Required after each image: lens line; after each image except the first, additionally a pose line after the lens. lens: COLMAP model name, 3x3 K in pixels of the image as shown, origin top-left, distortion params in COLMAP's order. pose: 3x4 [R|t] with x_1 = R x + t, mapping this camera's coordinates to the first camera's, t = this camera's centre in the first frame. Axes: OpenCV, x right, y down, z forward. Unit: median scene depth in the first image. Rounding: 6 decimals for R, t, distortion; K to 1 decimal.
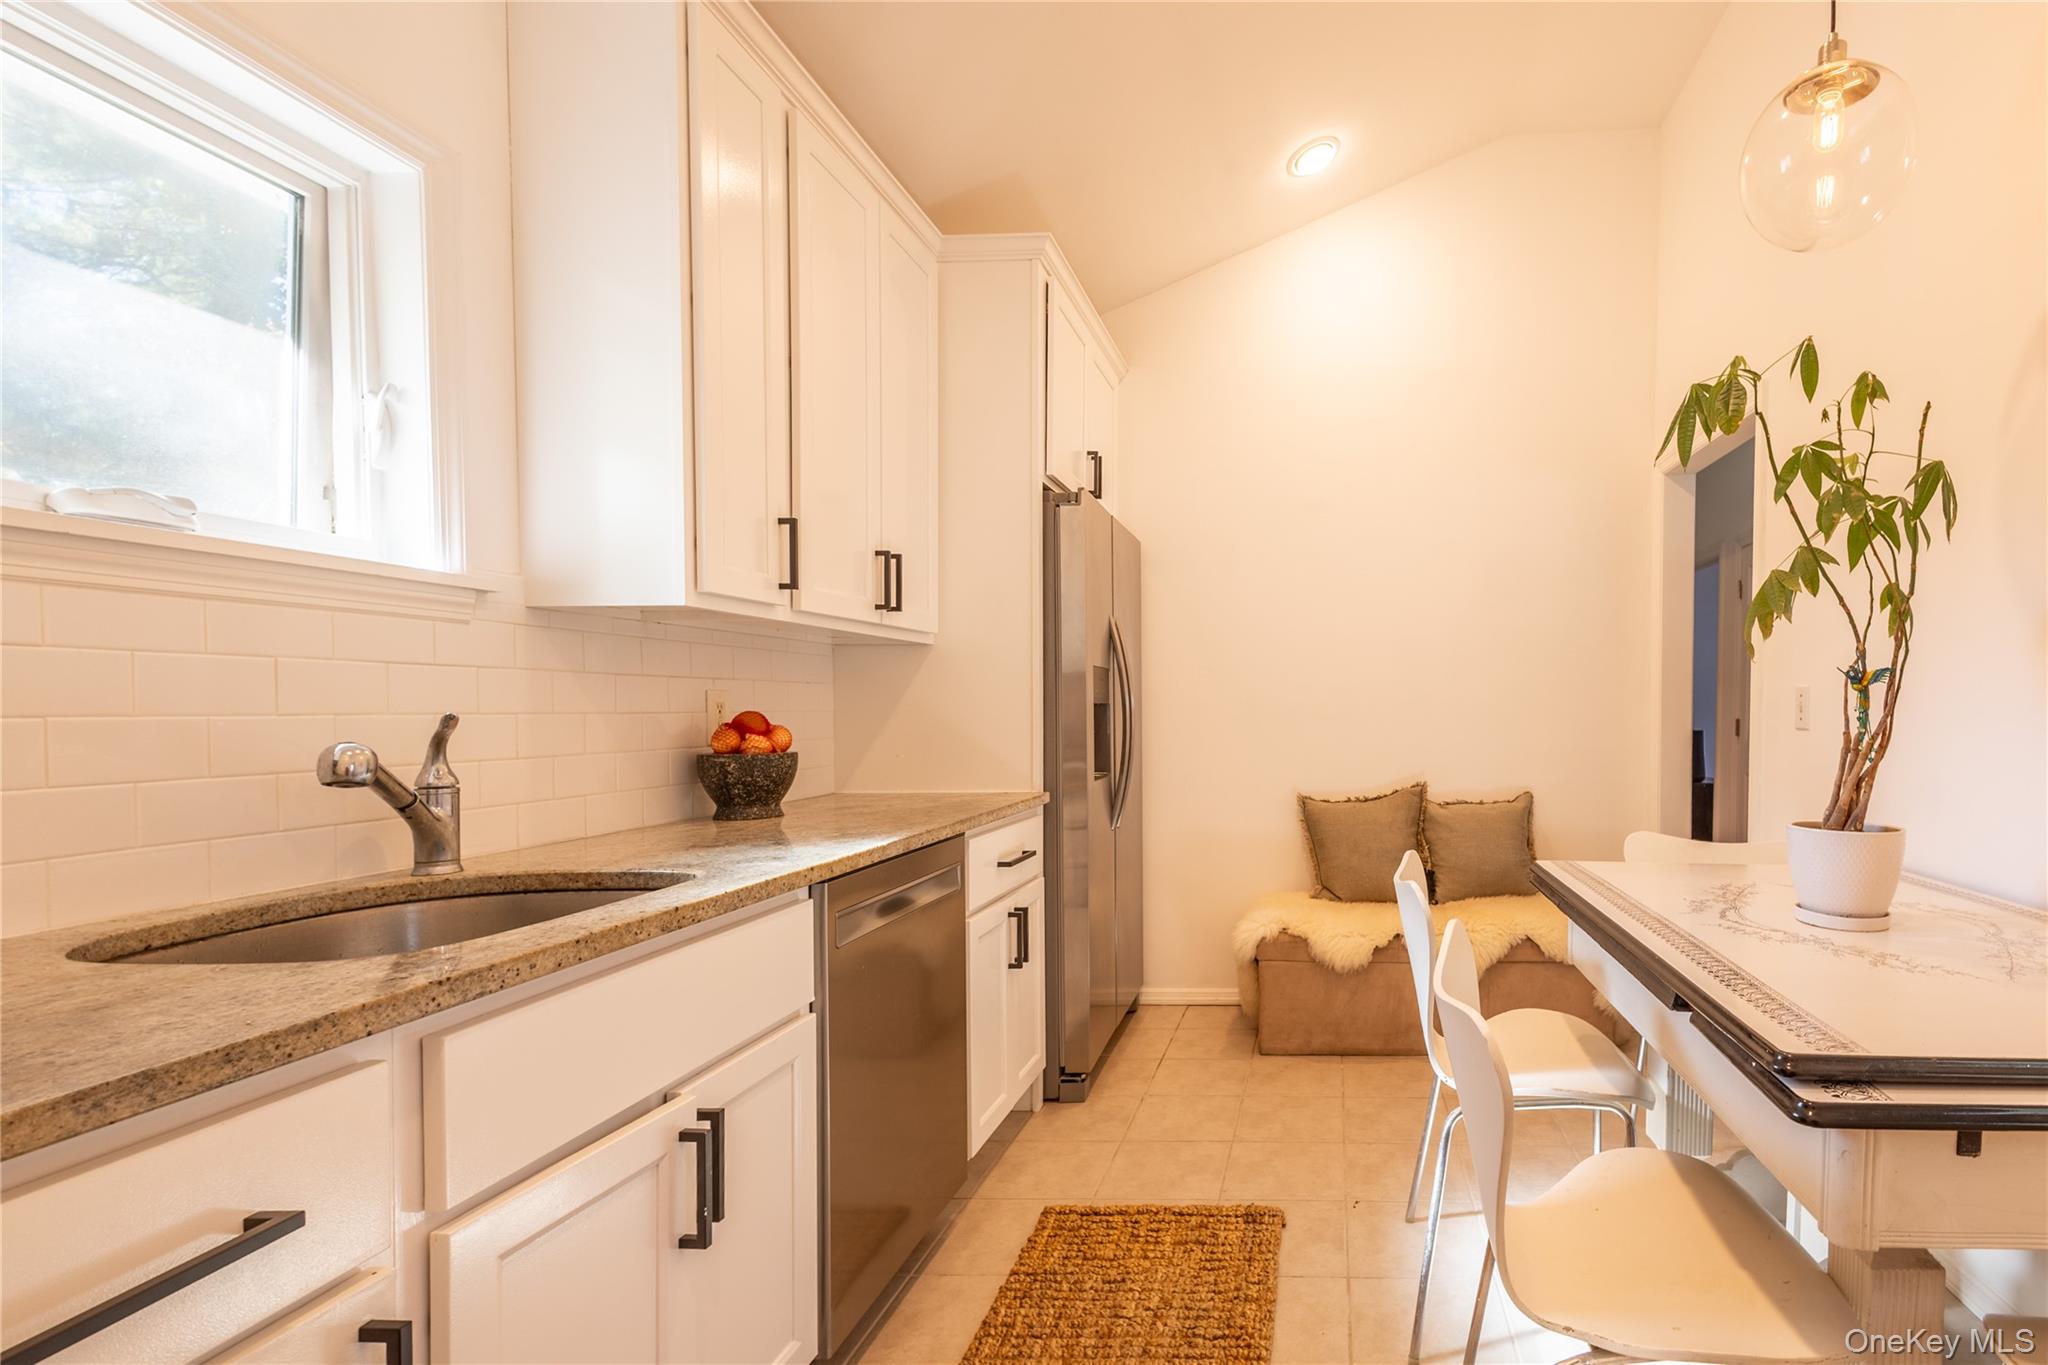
lens RADIAL K [[935.2, 0, 1026.1], [0, 935.2, 734.4], [0, 0, 1]] dist [0.009915, 0.000513]
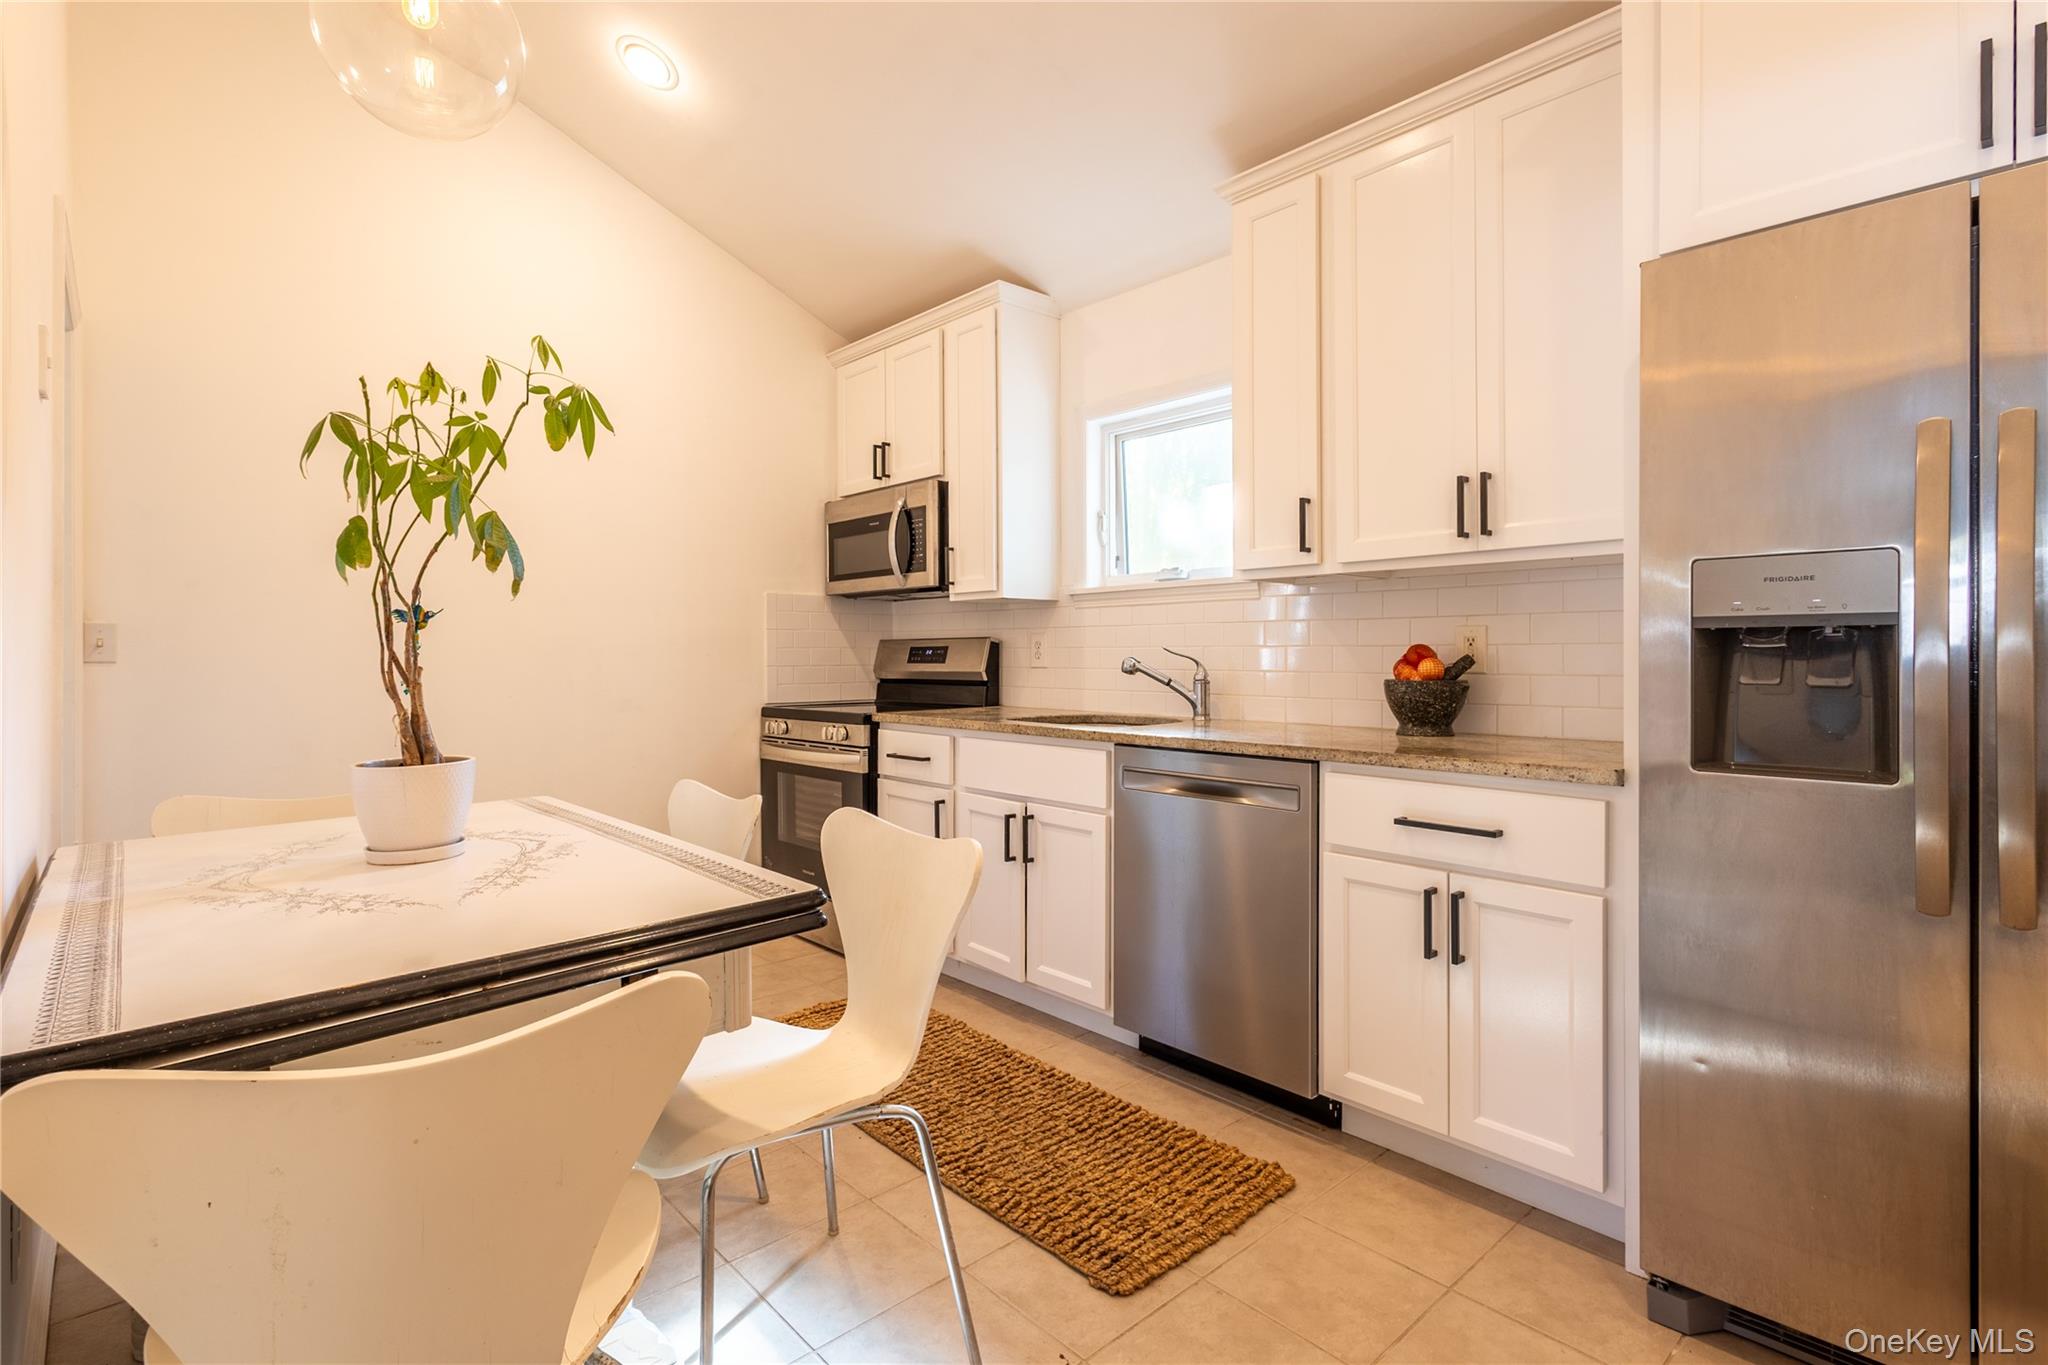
lens RADIAL K [[968.7, 0, 1029.0], [0, 968.7, 674.3], [0, 0, 1]] dist [0.010913, -0.005081]
pose [[-0.707066, 0.018447, -0.706907, 0.910984], [-0.017159, 0.998918, 0.043231, -0.031376], [0.706939, 0.042697, -0.705984, 1.482246]]
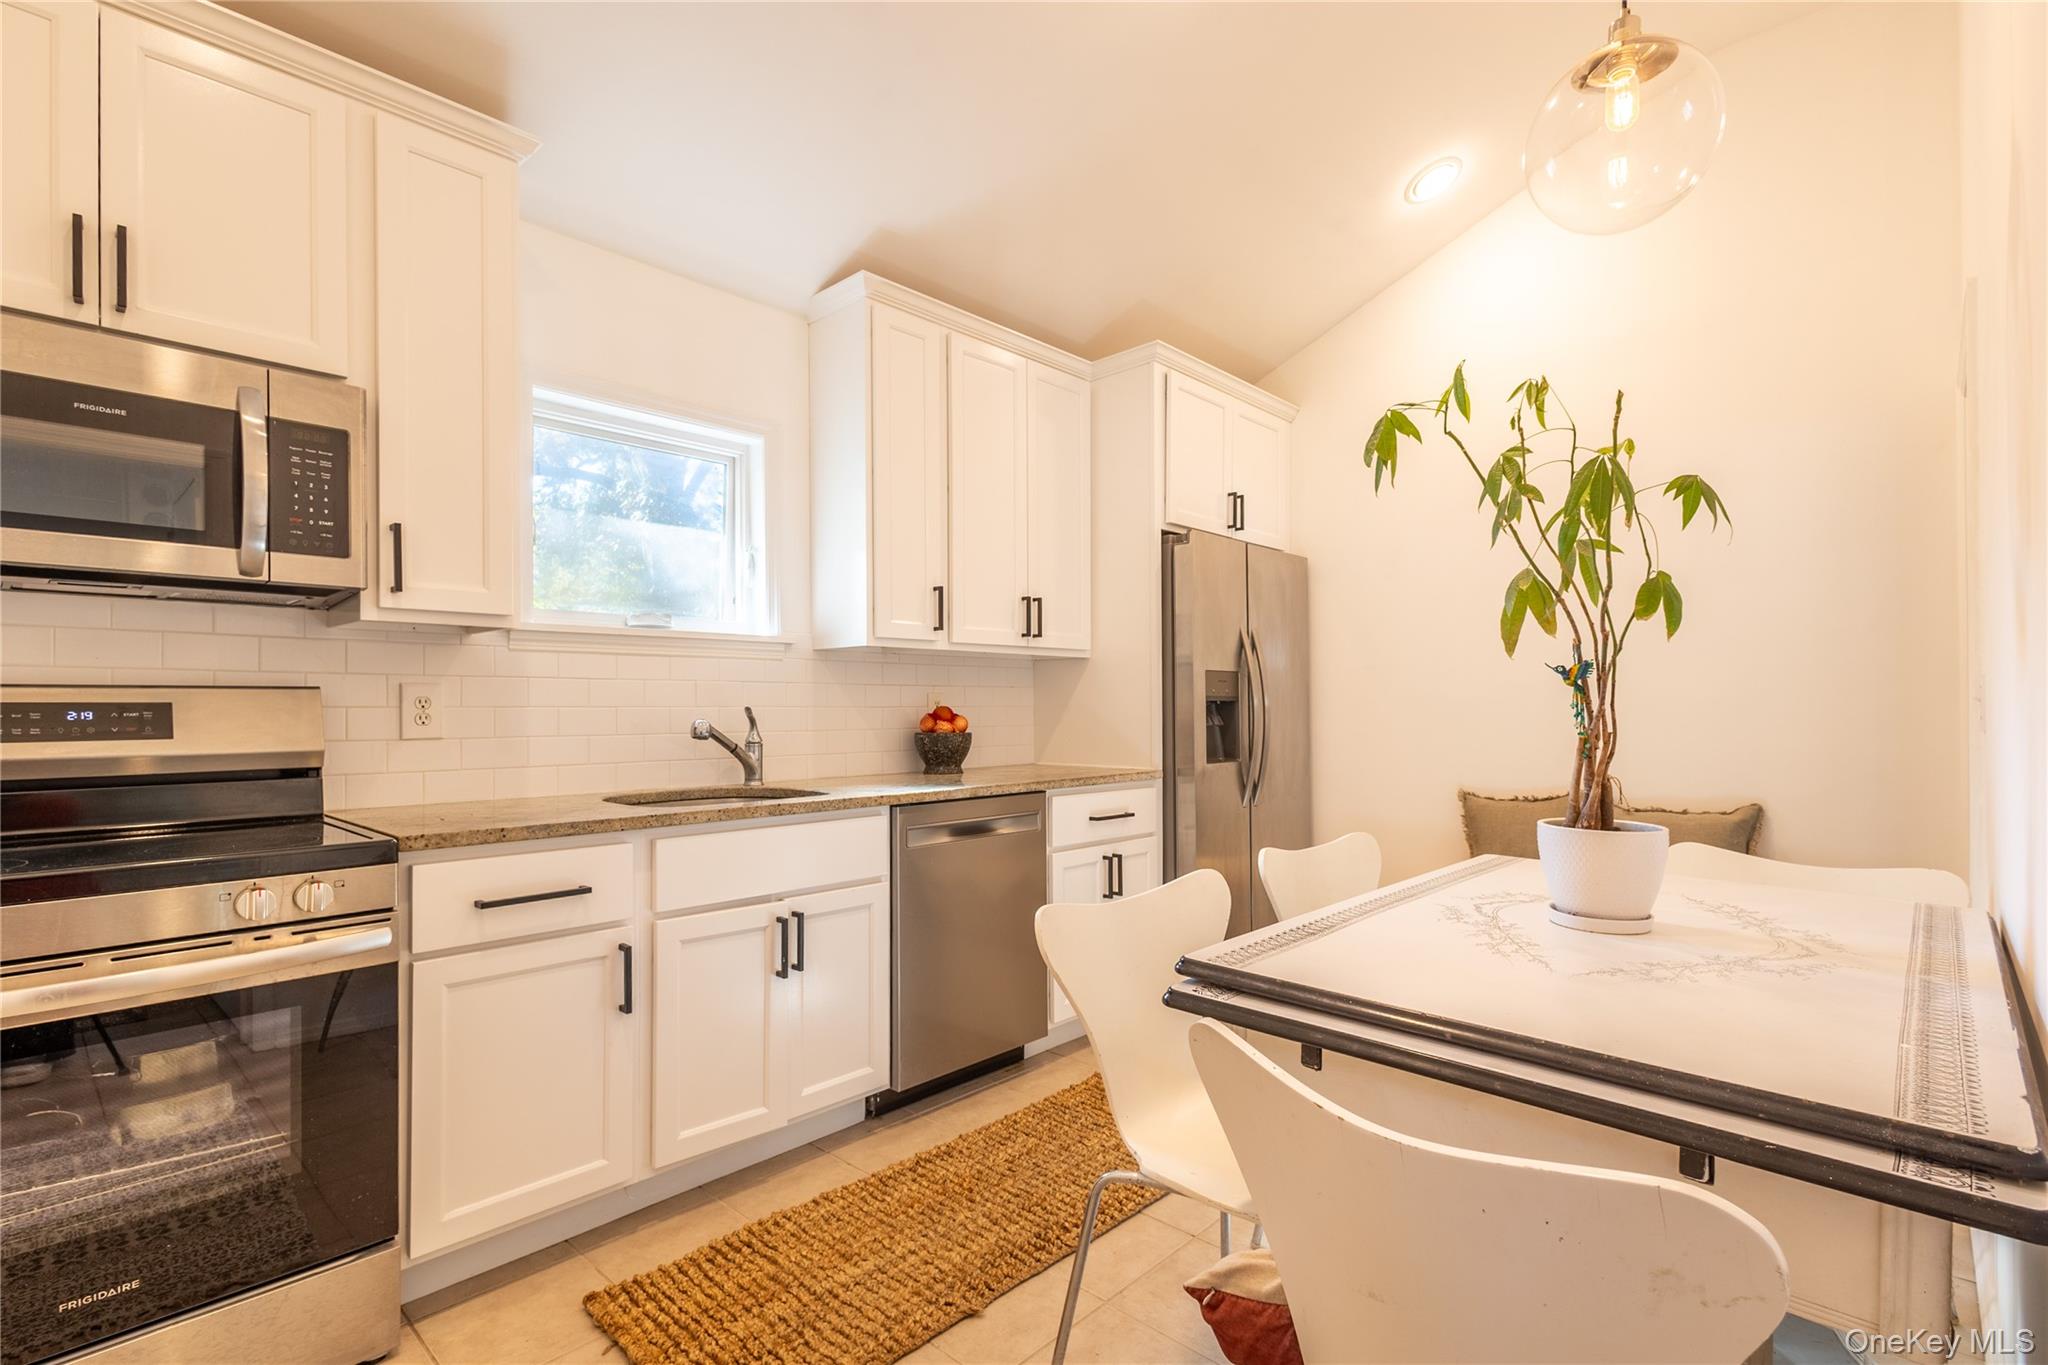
lens RADIAL K [[936.8, 0, 1026.0], [0, 936.8, 710.3], [0, 0, 1]] dist [0.023651, -0.000555]
pose [[0.749698, 0.004110, -0.661768, 0.867333], [-0.018607, 0.999716, -0.014871, 0.003210], [0.661519, 0.023462, 0.749561, -0.100206]]
